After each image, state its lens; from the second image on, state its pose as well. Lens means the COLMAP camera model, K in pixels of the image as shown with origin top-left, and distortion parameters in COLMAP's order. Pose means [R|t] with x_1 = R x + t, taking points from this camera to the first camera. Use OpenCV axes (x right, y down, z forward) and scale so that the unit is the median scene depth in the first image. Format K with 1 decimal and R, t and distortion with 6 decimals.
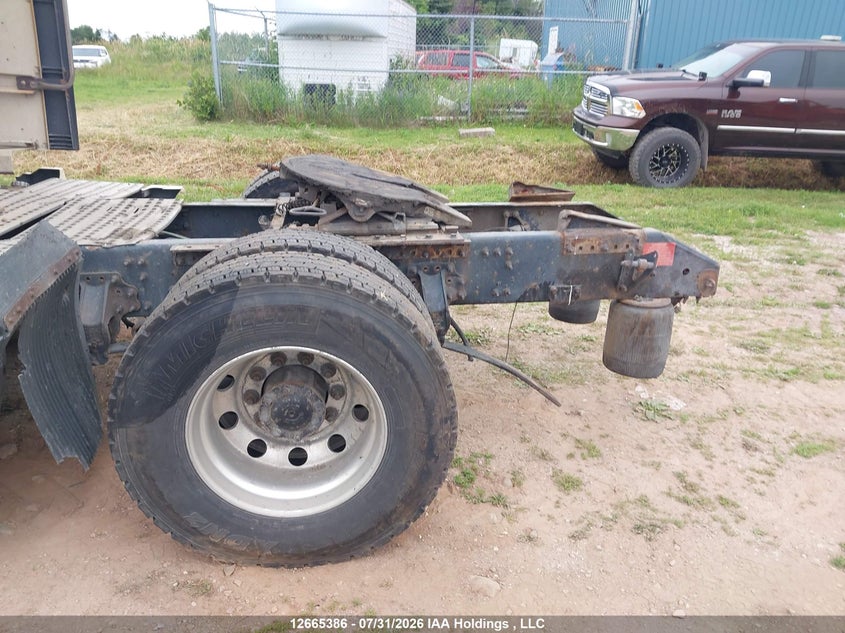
lens RADIAL K [[647.8, 0, 404.3], [0, 647.8, 300.3], [0, 0, 1]] dist [0.069732, -0.114724]
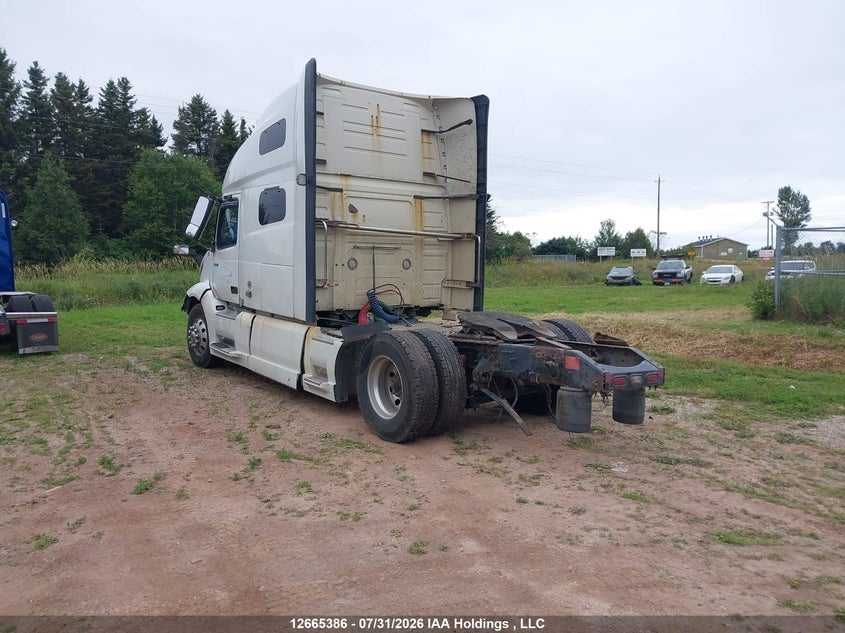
lens RADIAL K [[674.7, 0, 423.5], [0, 674.7, 299.0], [0, 0, 1]] dist [0.062161, -0.138912]
pose [[0.506400, 0.007981, -0.862261, 0.595635], [-0.275622, 0.948998, -0.153087, 0.055726], [0.817063, 0.315181, 0.482773, -0.115513]]
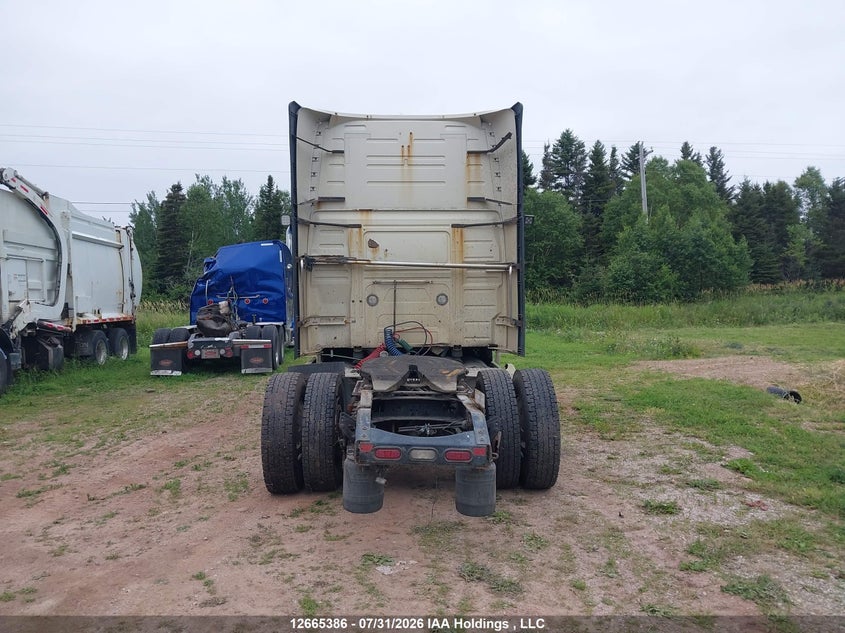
lens RADIAL K [[672.6, 0, 408.4], [0, 672.6, 297.8], [0, 0, 1]] dist [0.073806, -0.152861]
pose [[-0.098636, -0.031593, -0.994622, 0.633622], [-0.328182, 0.944611, 0.002541, -0.122950], [0.939451, 0.326668, -0.103541, 0.365328]]
